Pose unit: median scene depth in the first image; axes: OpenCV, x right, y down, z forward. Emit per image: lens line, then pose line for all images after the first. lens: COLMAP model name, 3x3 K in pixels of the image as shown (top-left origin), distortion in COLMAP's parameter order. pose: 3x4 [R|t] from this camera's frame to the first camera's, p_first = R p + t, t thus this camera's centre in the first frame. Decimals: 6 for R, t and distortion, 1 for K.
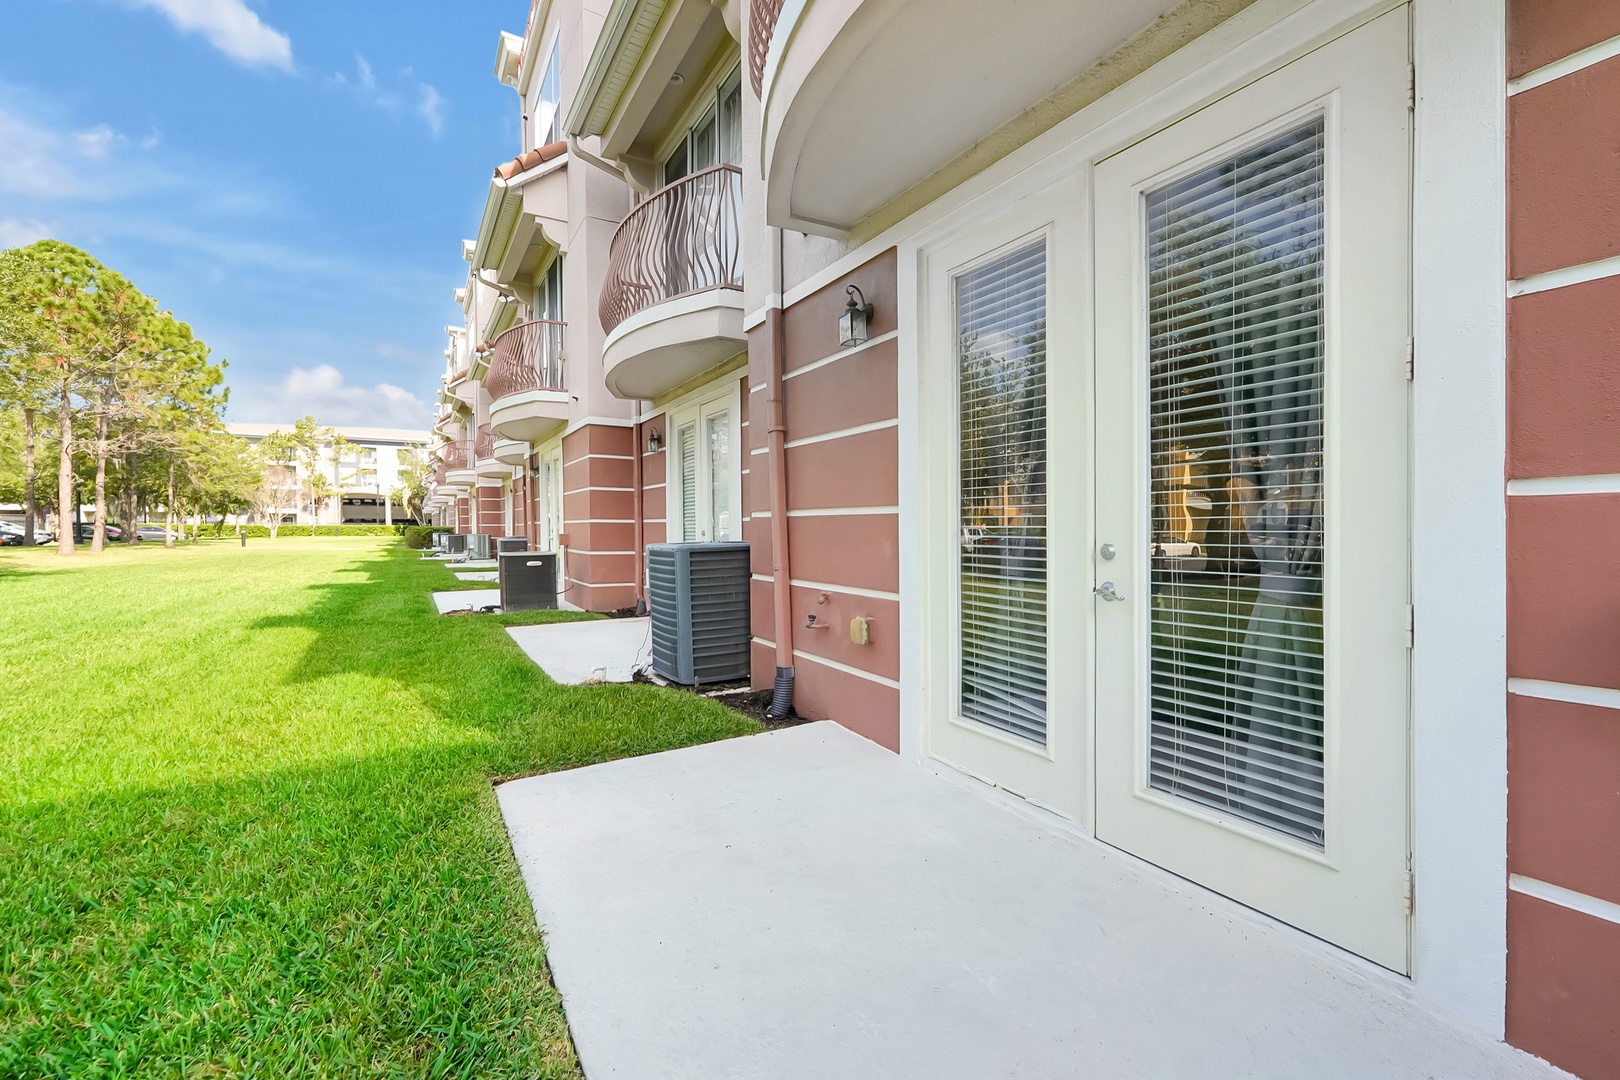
lens RADIAL K [[697.3, 0, 810.0], [0, 697.3, 540.0], [0, 0, 1]] dist [0.002276, 0.000150]
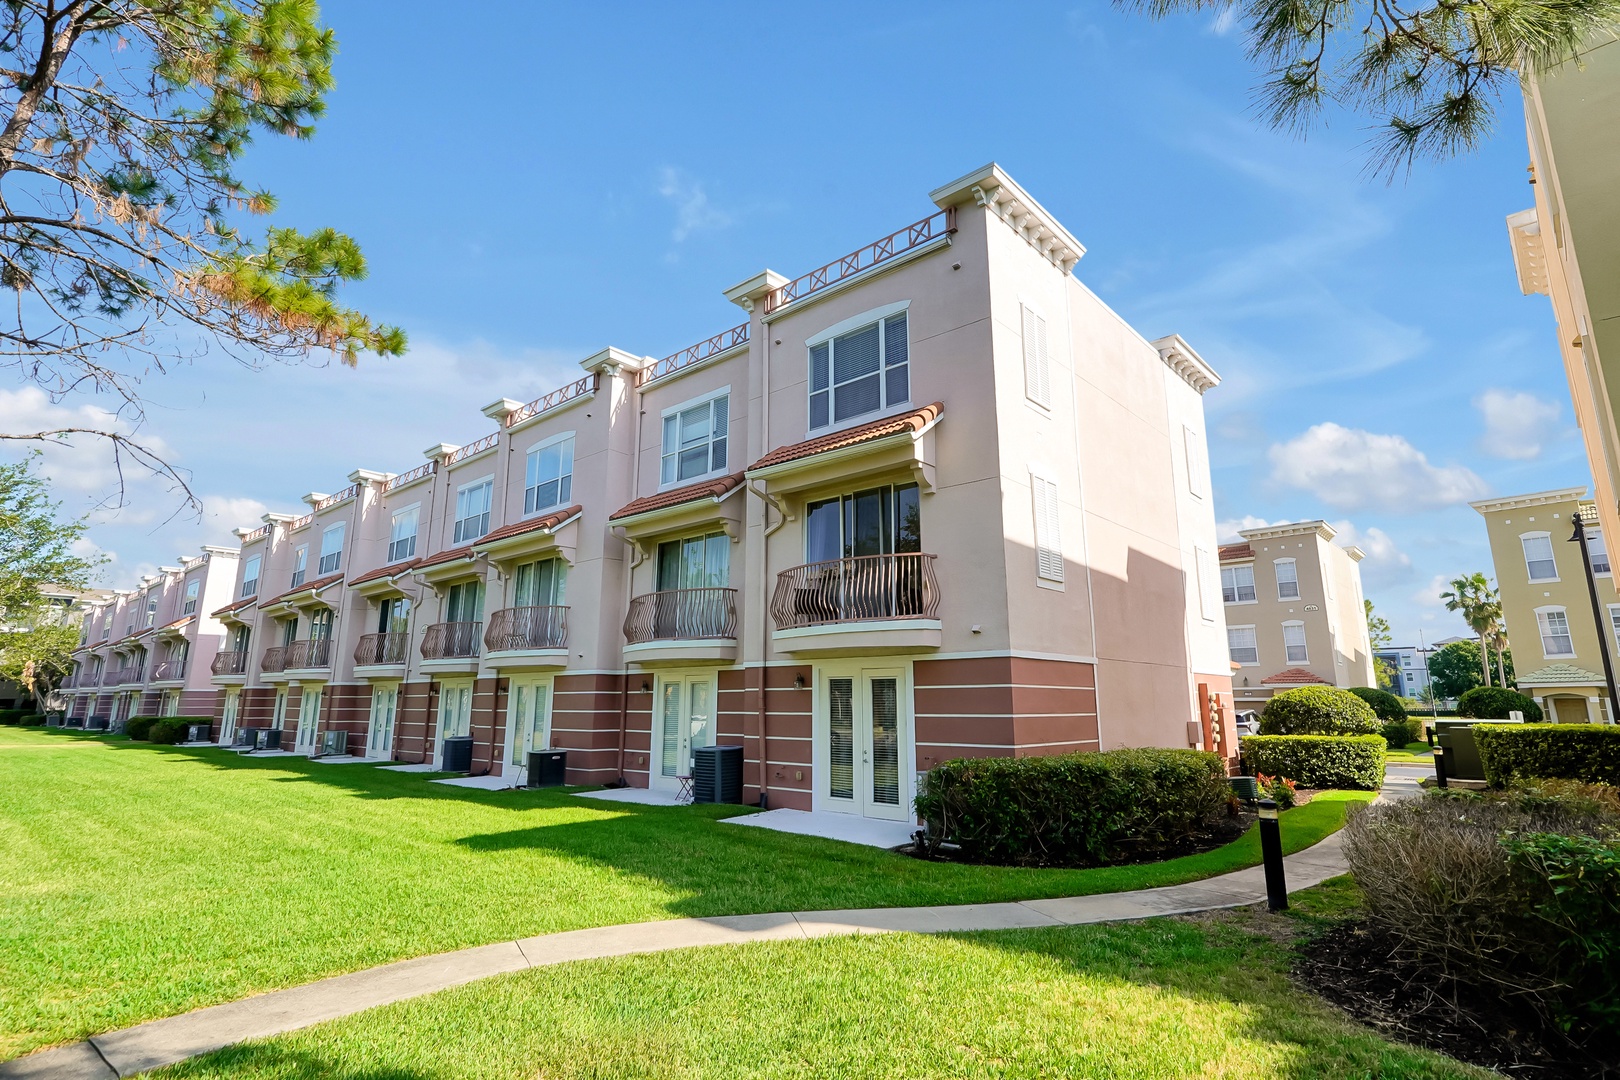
lens RADIAL K [[884.6, 0, 782.0], [0, 884.6, 501.7], [0, 0, 1]] dist [0.044389, 0.000098]
pose [[0.958026, 0.075533, 0.276552, -1.322029], [-0.005902, 0.969658, -0.244393, -0.107470], [-0.286621, 0.232503, 0.929403, -3.344005]]
